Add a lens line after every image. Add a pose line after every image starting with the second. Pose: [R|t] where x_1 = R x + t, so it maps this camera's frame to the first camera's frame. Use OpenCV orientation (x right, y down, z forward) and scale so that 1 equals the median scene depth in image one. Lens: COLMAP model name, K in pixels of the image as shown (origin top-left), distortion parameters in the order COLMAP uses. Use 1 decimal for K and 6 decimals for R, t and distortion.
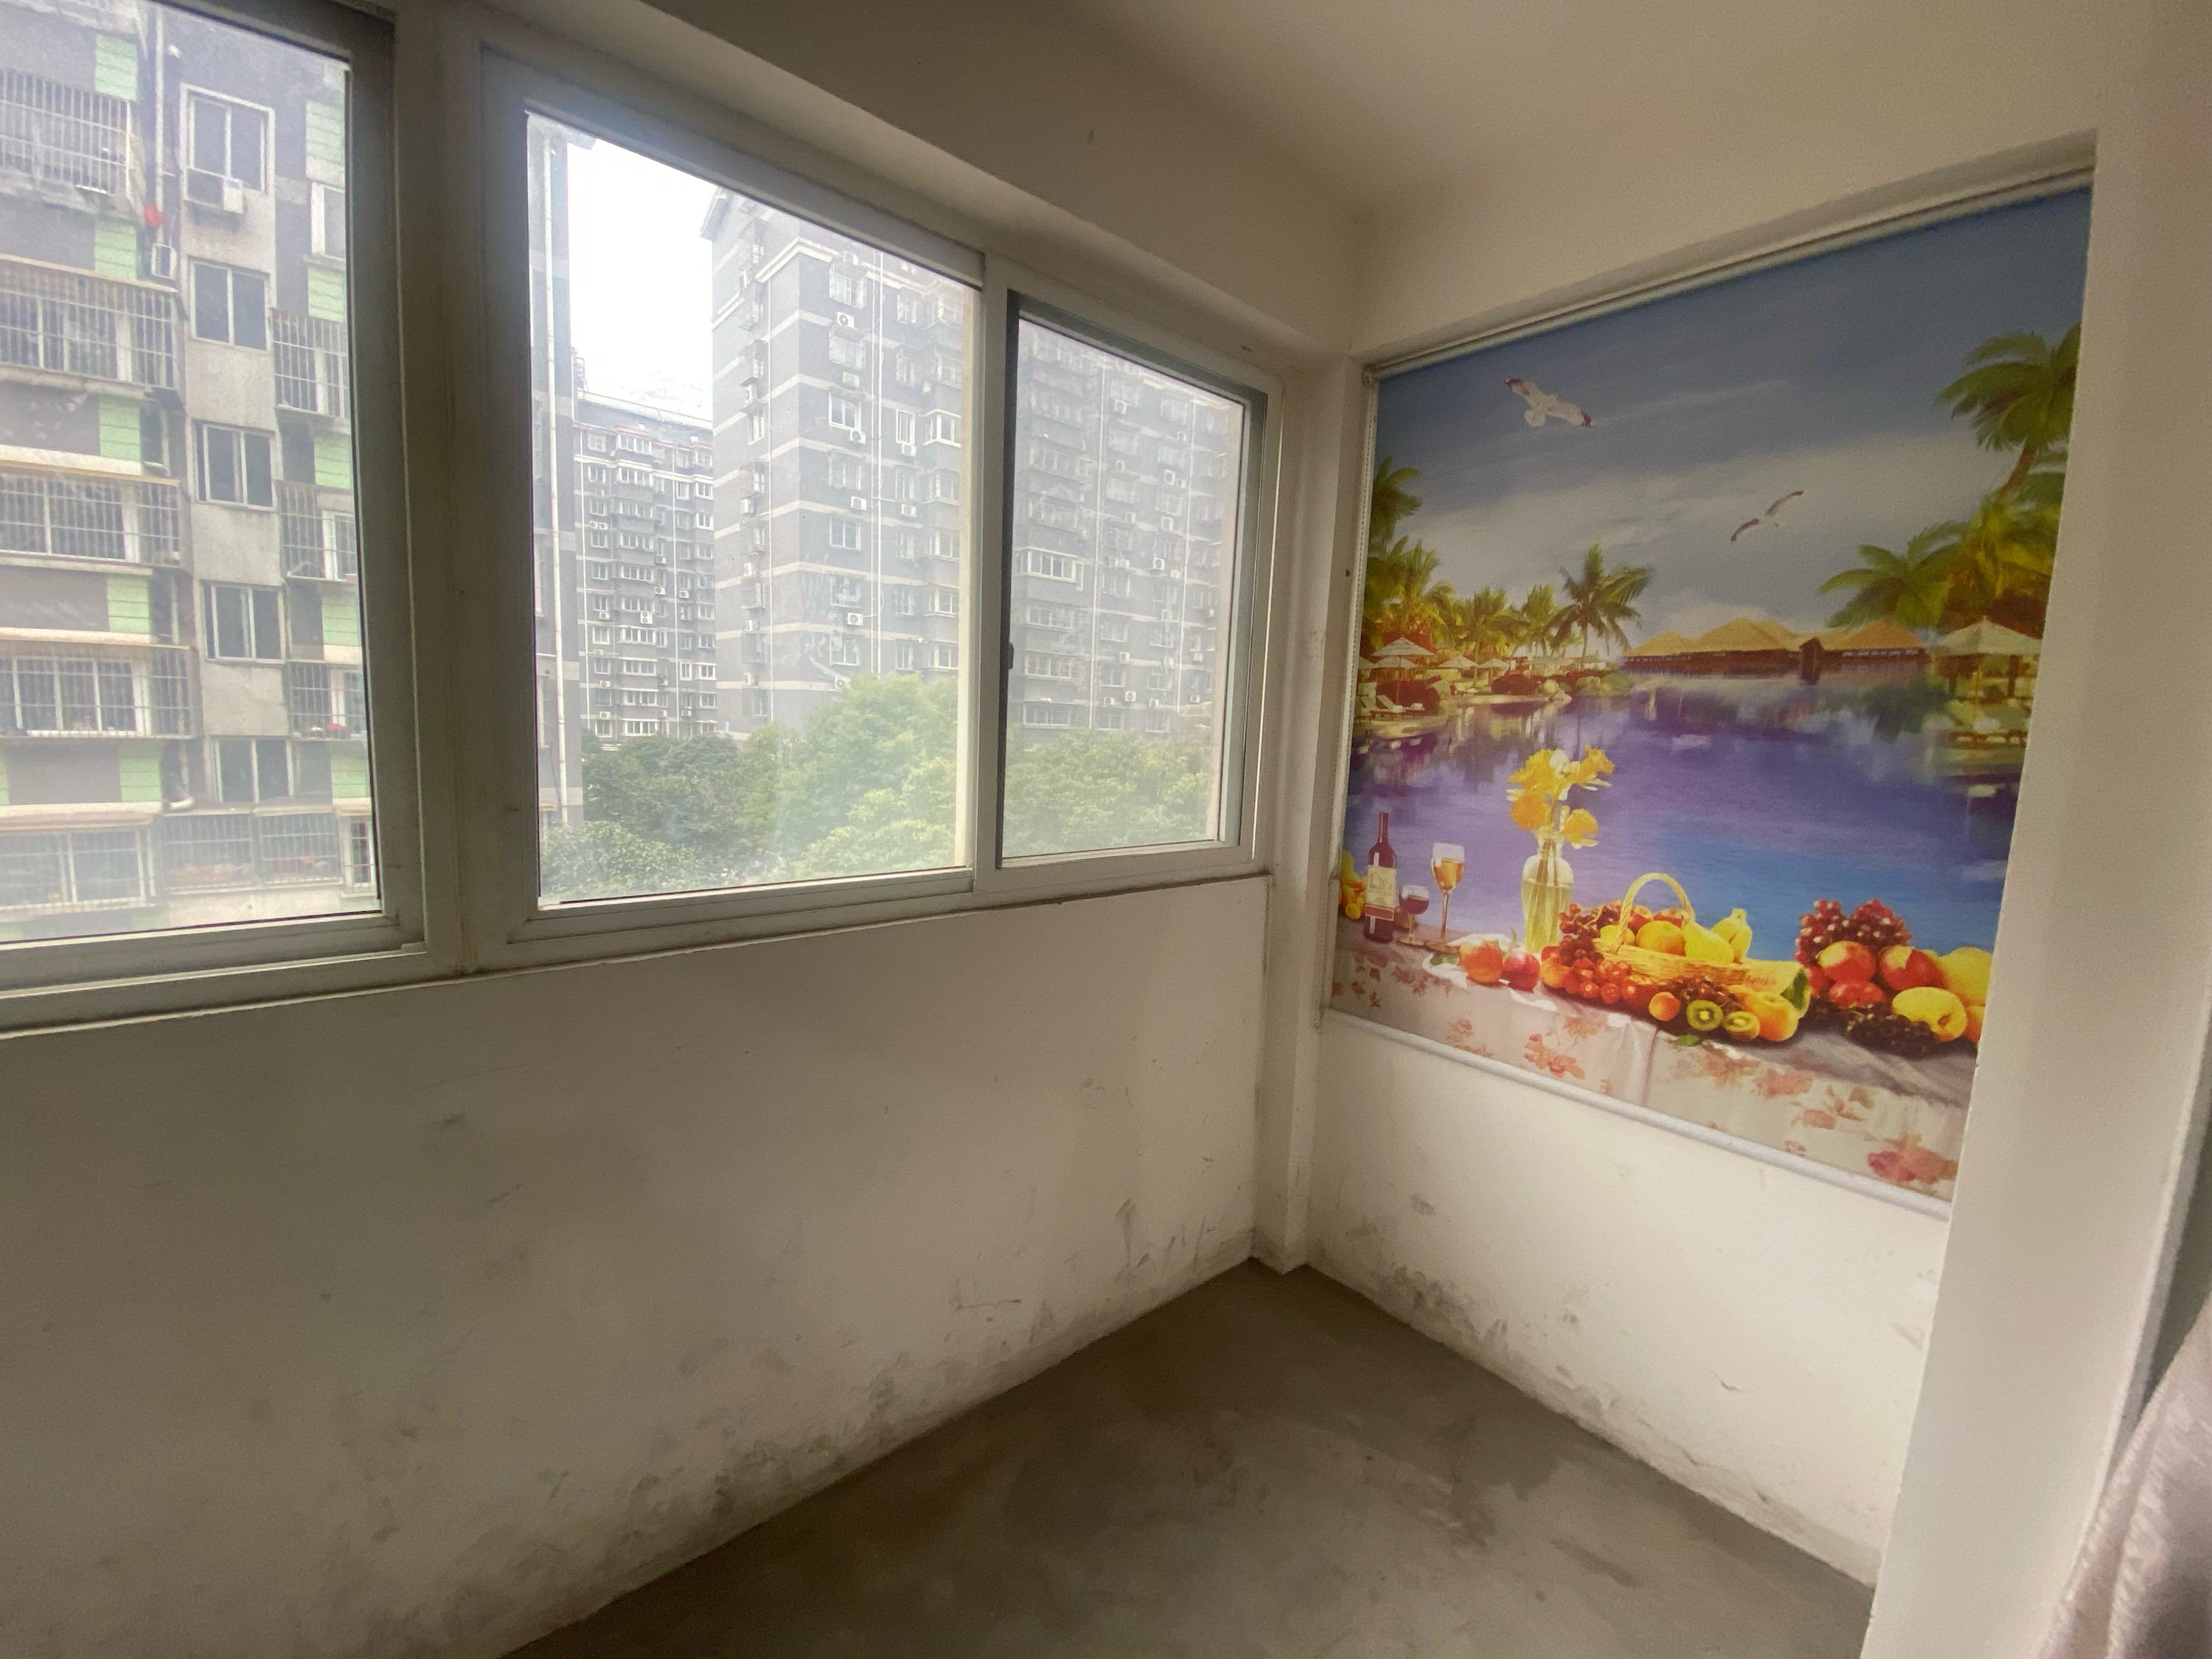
lens RADIAL K [[889.6, 0, 1102.2], [0, 889.6, 821.8], [0, 0, 1]] dist [-0.000301, -0.000006]
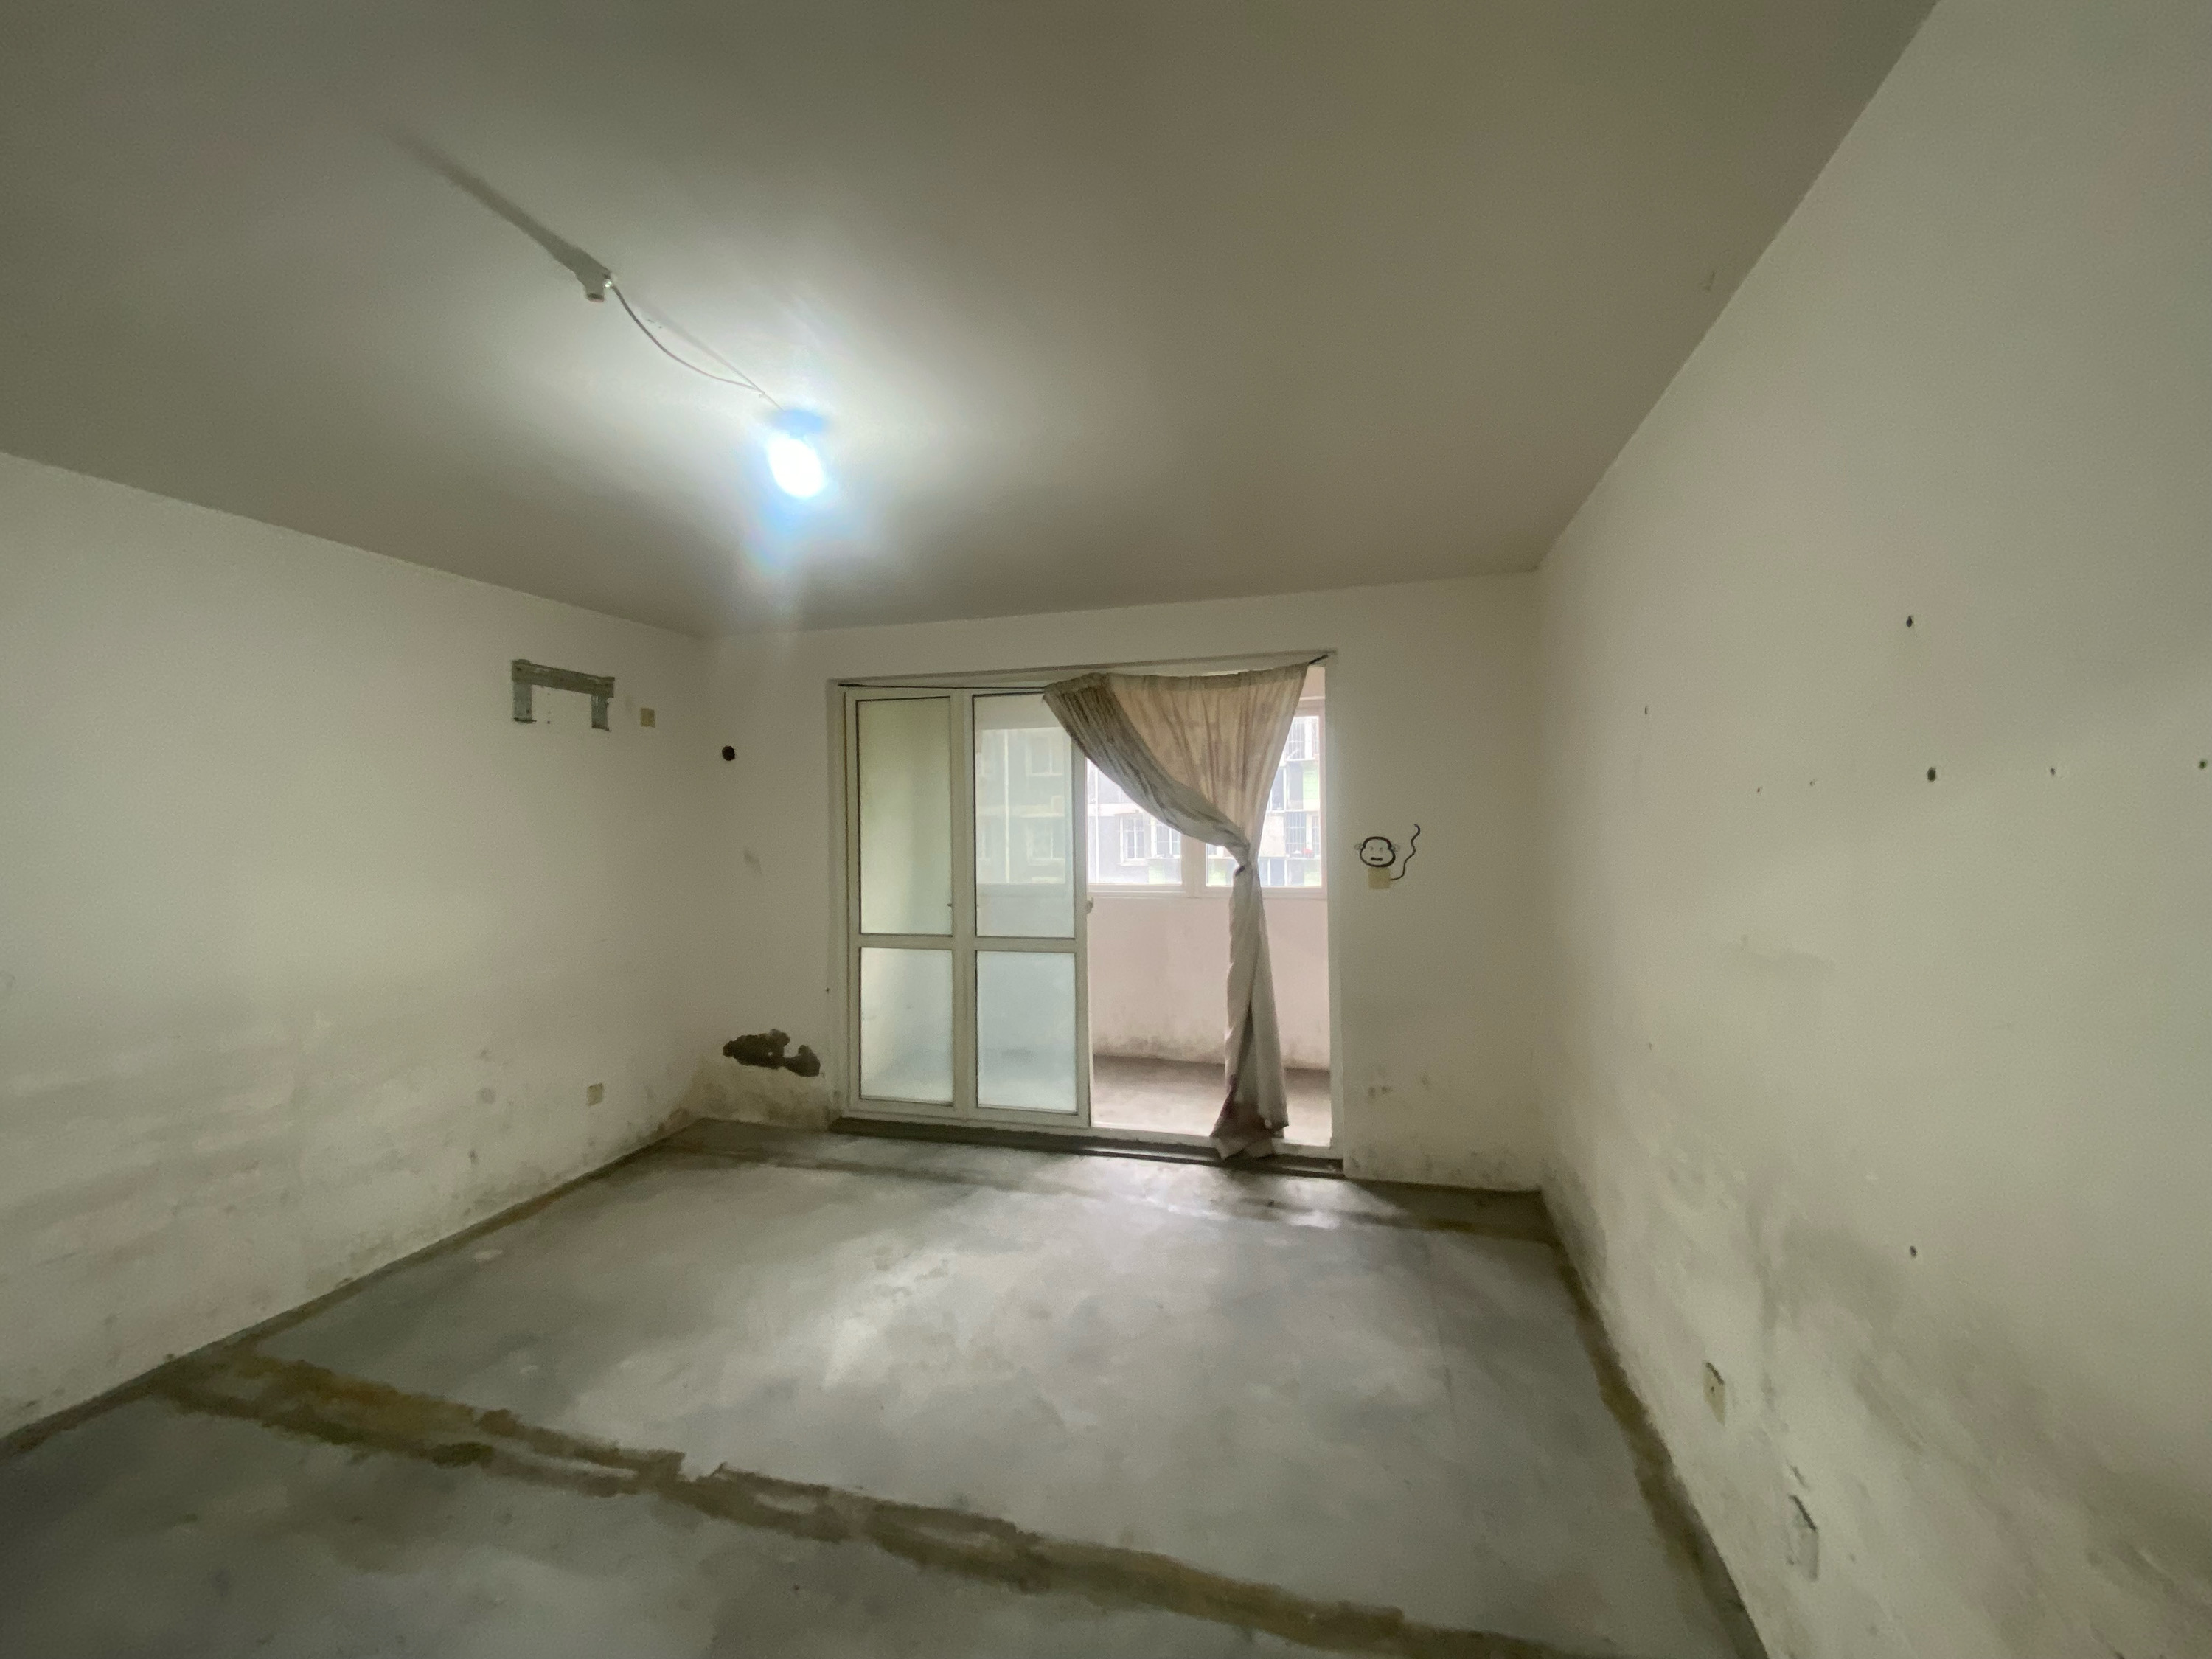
lens RADIAL K [[889.6, 0, 1109.6], [0, 889.6, 830.6], [0, 0, 1]] dist [-0.000301, -0.000006]
pose [[0.561292, -0.041263, -0.826589, 0.243430], [-0.061560, 0.993908, -0.091418, 0.023299], [0.825325, 0.102197, 0.555332, -0.164891]]
